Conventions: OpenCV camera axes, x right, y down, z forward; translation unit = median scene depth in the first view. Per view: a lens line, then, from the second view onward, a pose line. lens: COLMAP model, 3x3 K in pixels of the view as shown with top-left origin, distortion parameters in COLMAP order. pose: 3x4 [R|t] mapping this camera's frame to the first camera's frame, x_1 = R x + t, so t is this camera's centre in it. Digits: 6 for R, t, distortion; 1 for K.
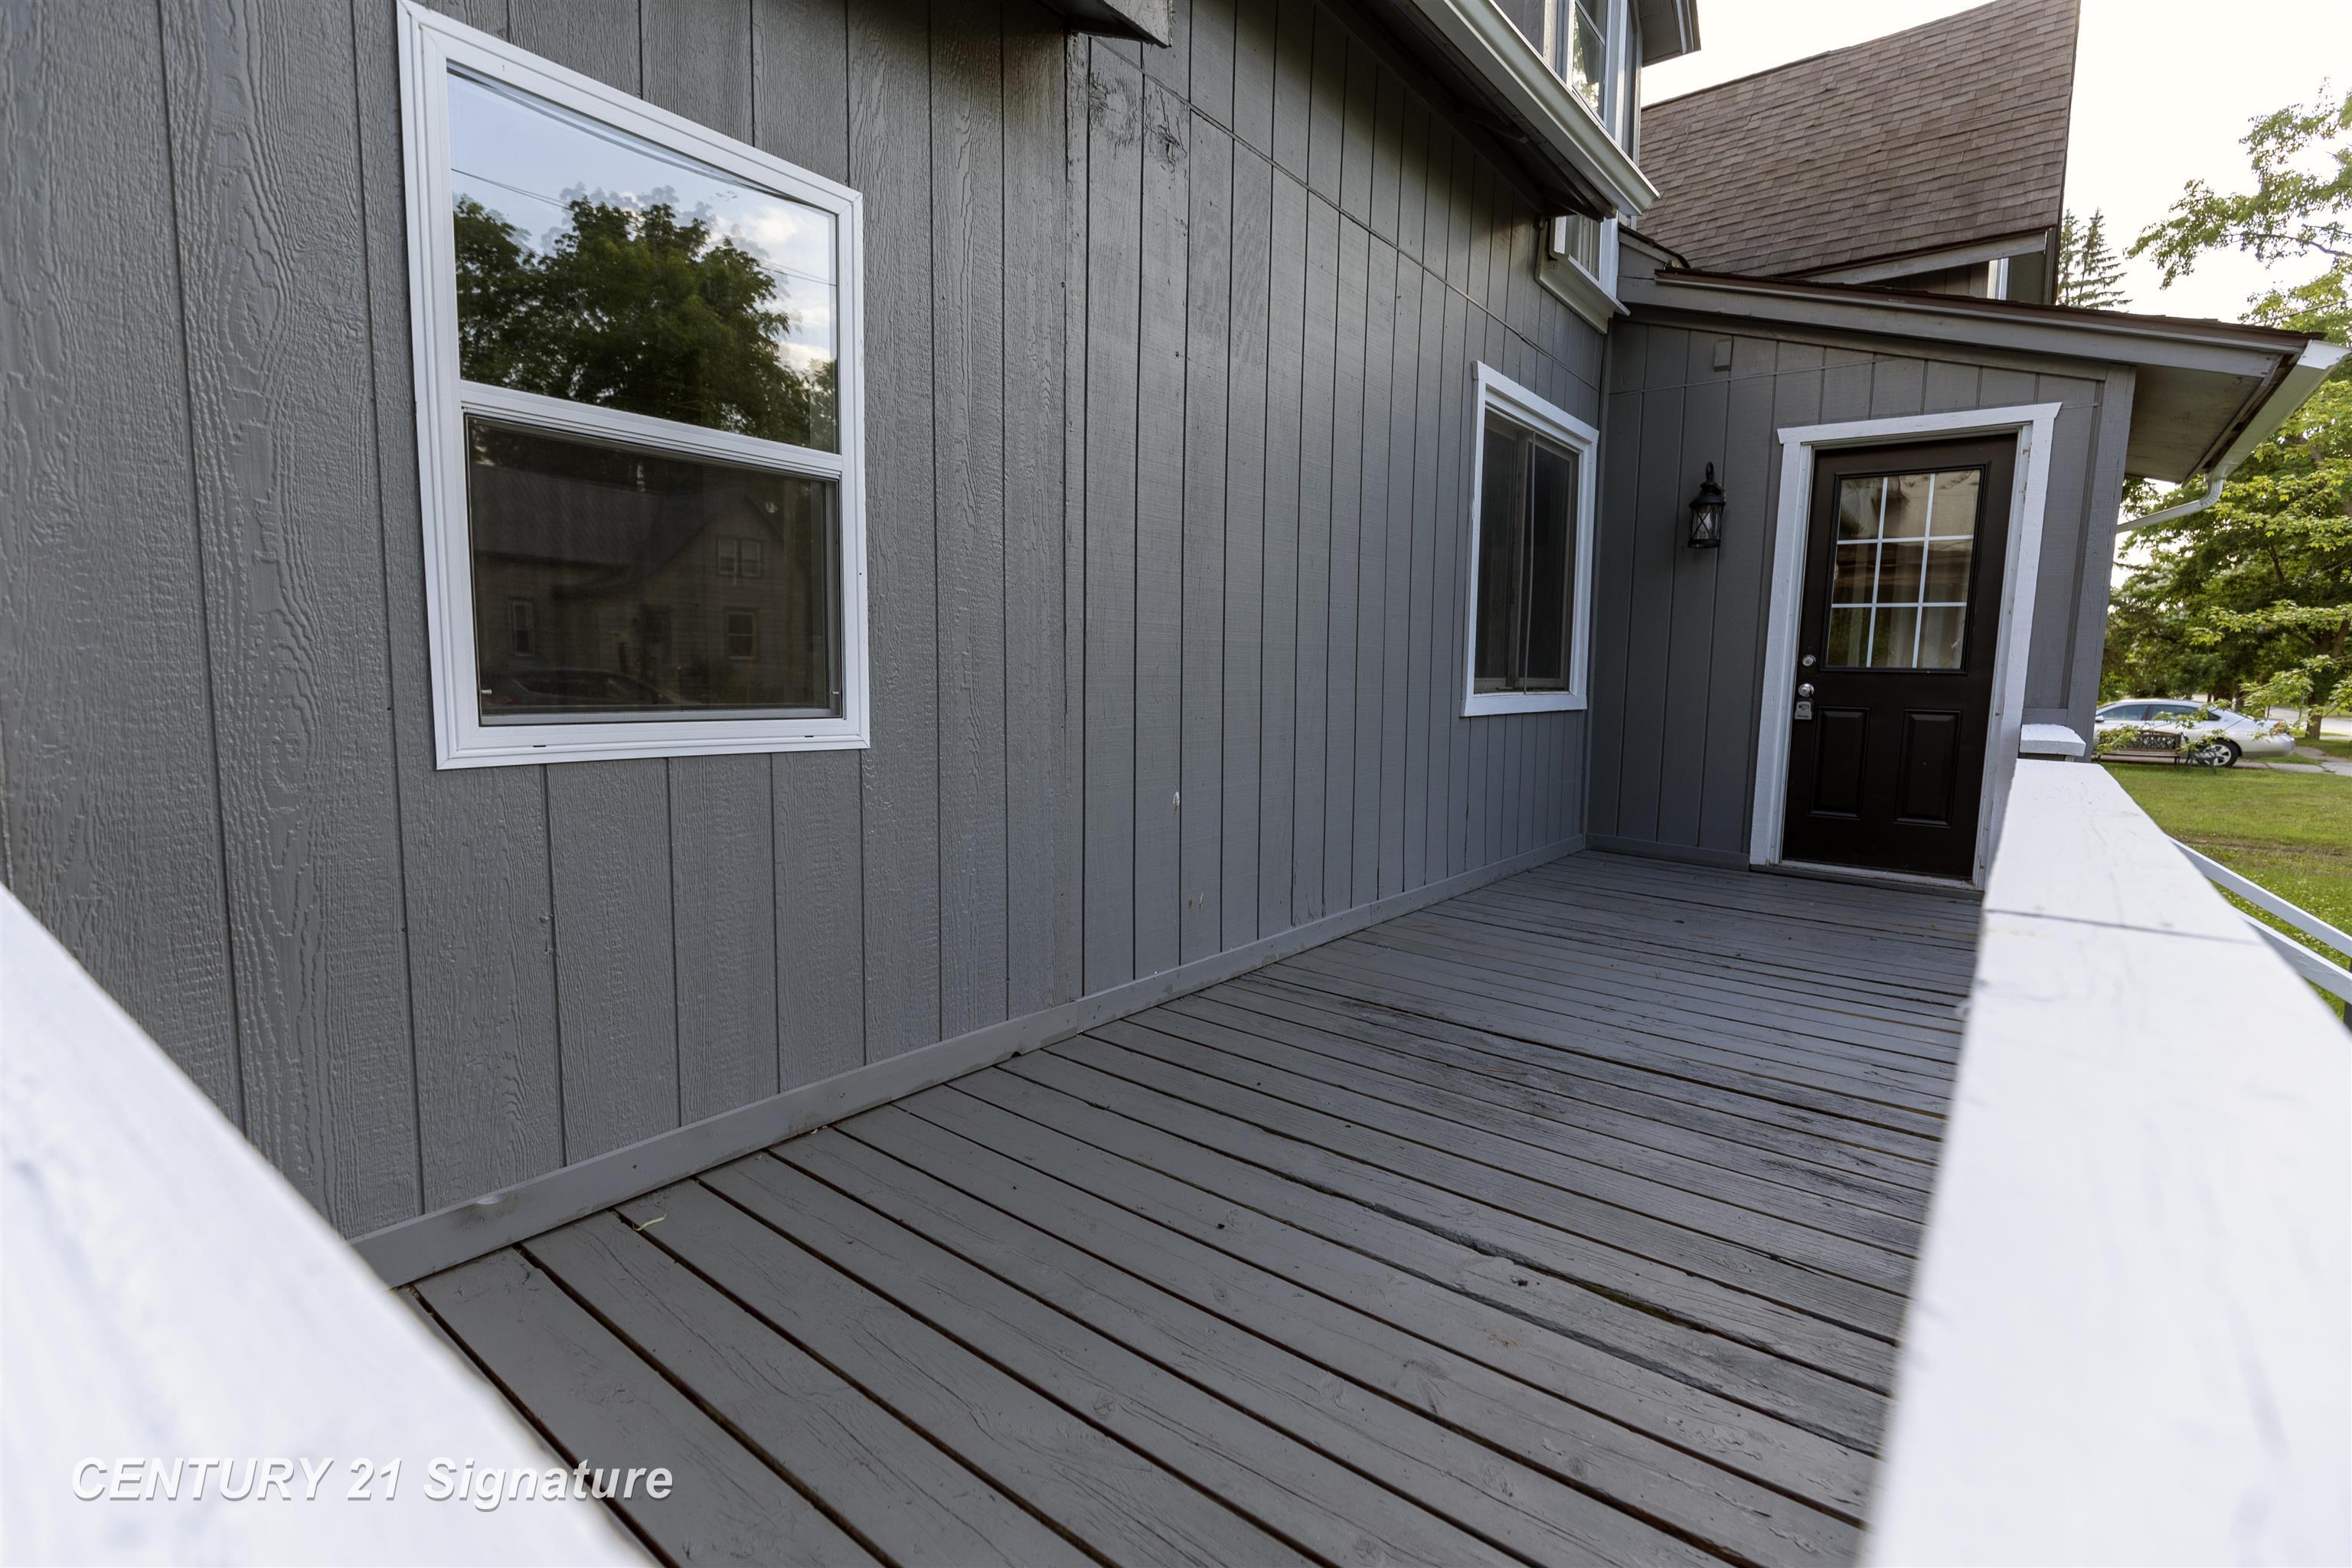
lens RADIAL K [[1086.6, 0, 1172.9], [0, 1086.6, 783.6], [0, 0, 1]] dist [0.000972, 0.000268]
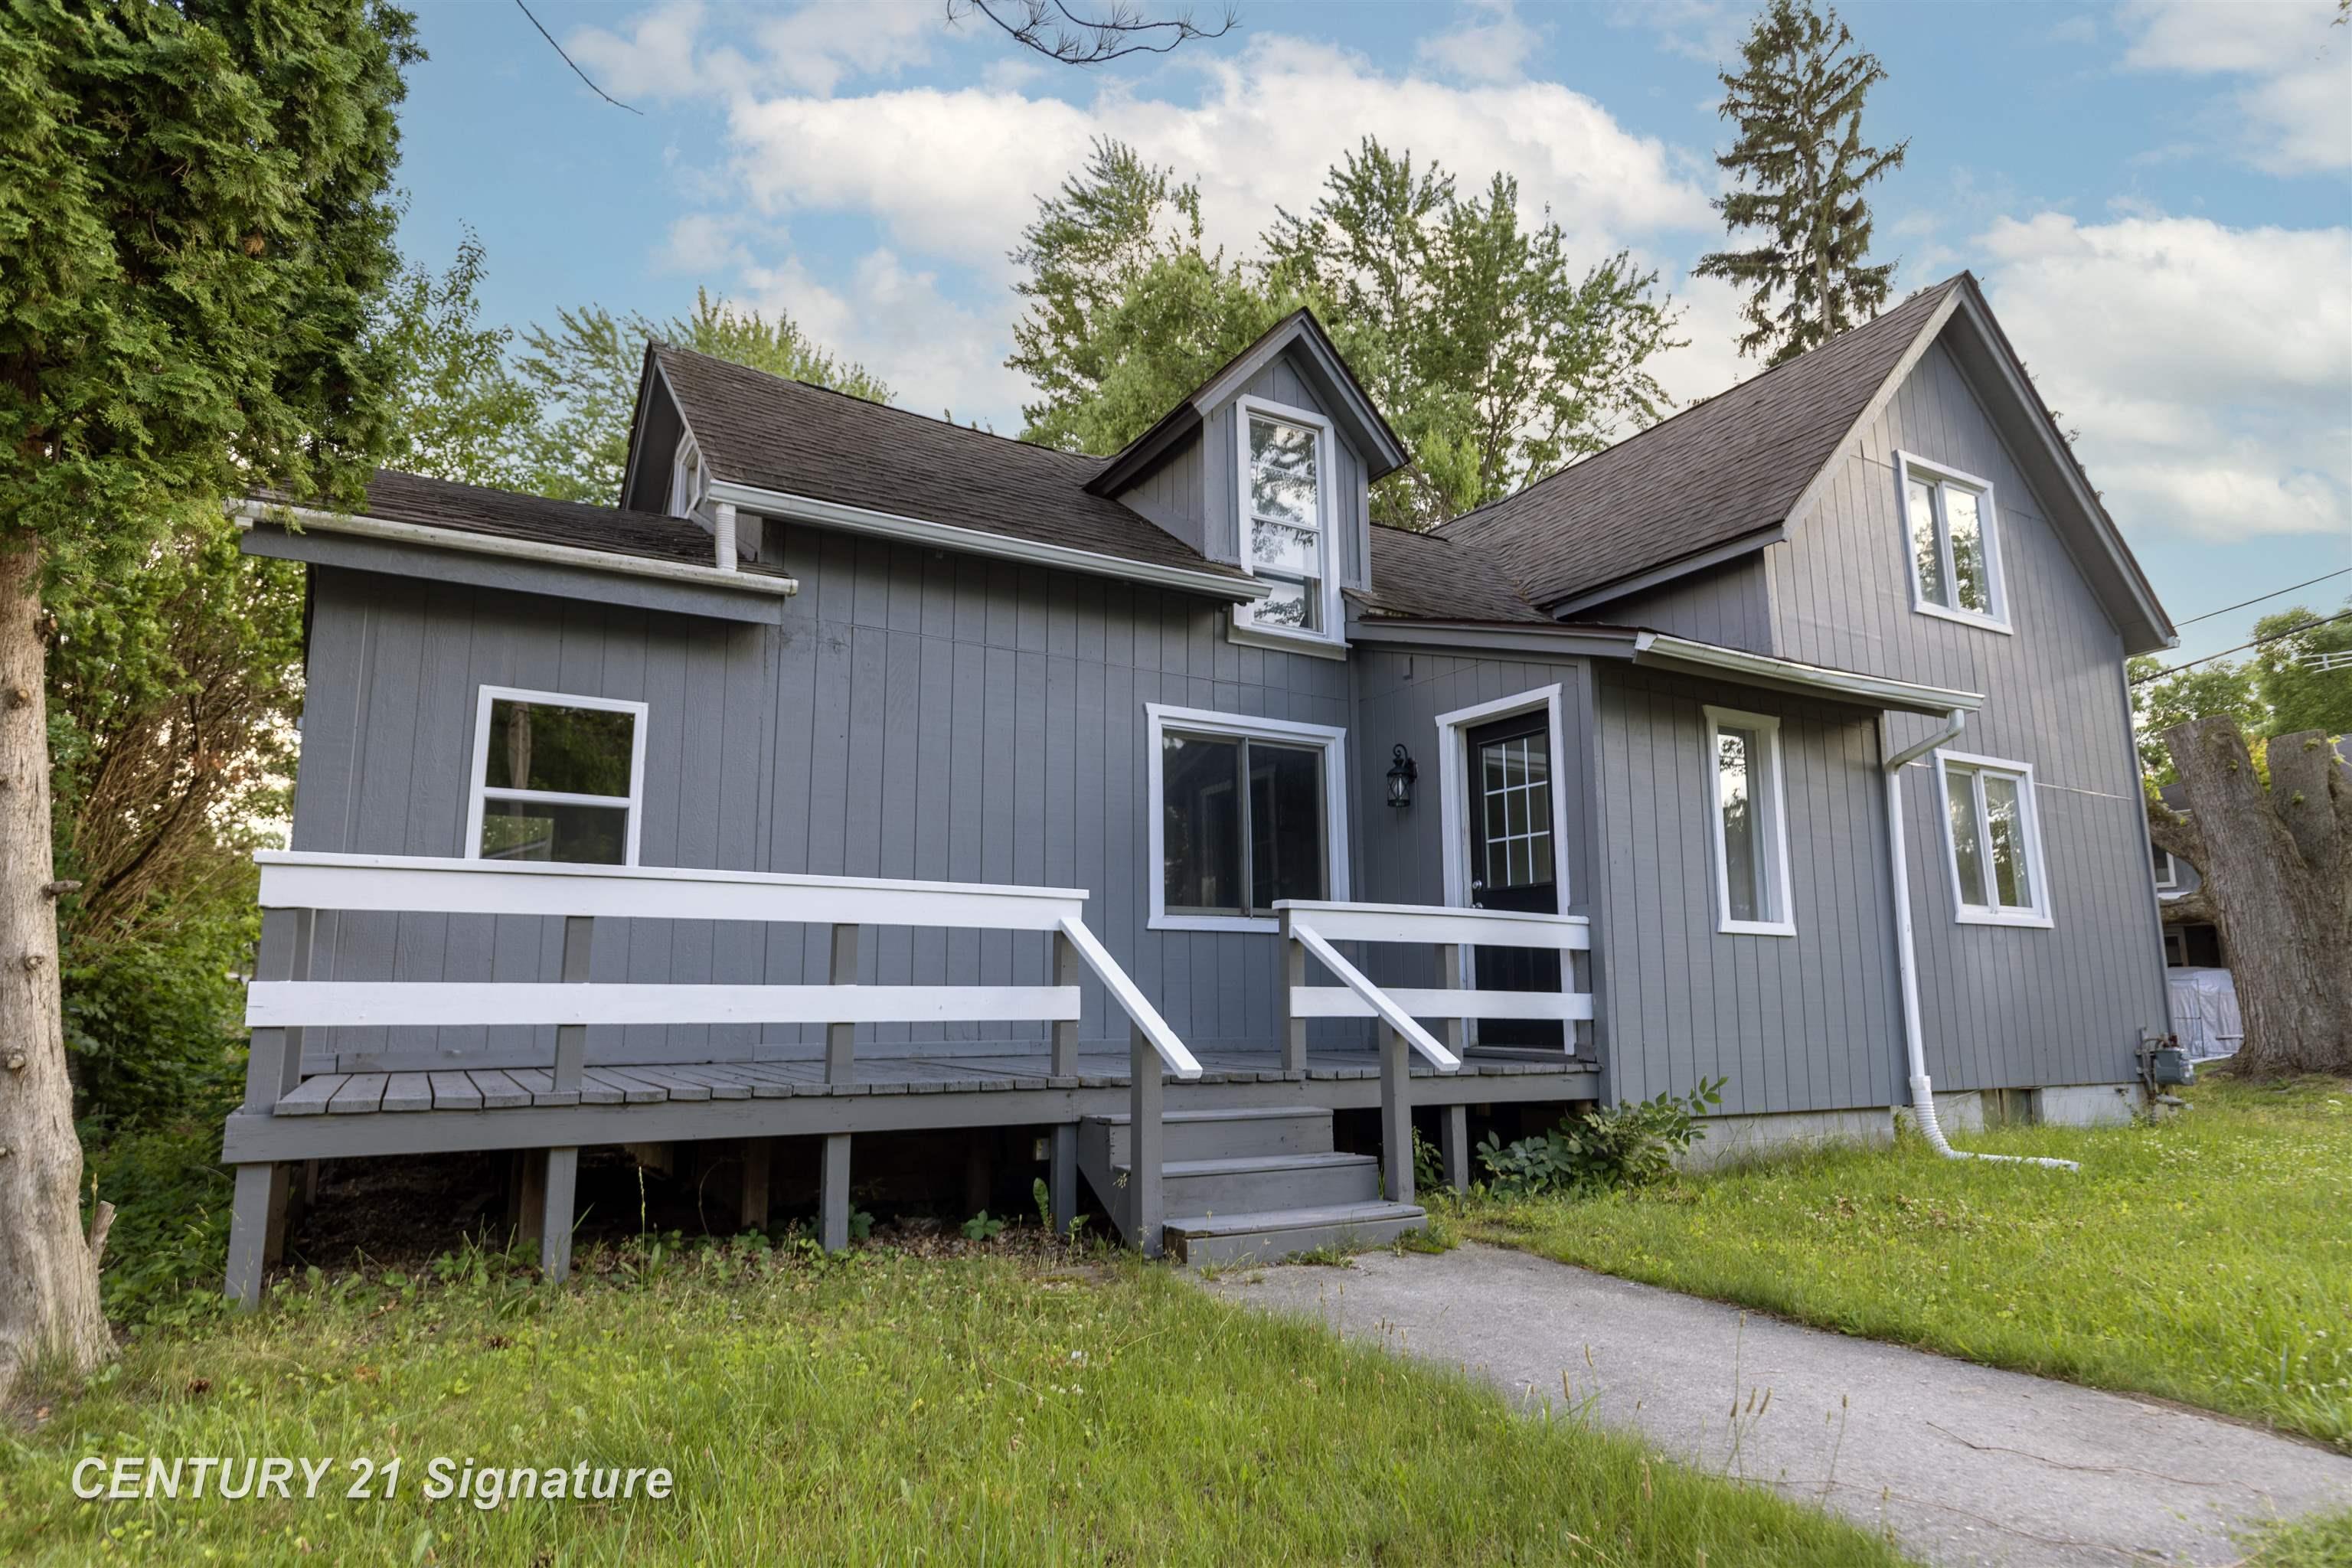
lens RADIAL K [[1323.0, 0, 1177.6], [0, 1323.0, 786.0], [0, 0, 1]] dist [0.000342, -0.000010]
pose [[0.923387, -0.081866, -0.375039, 0.950542], [-0.024611, 0.962359, -0.270665, 0.224755], [0.383081, 0.259159, 0.886615, -0.597408]]
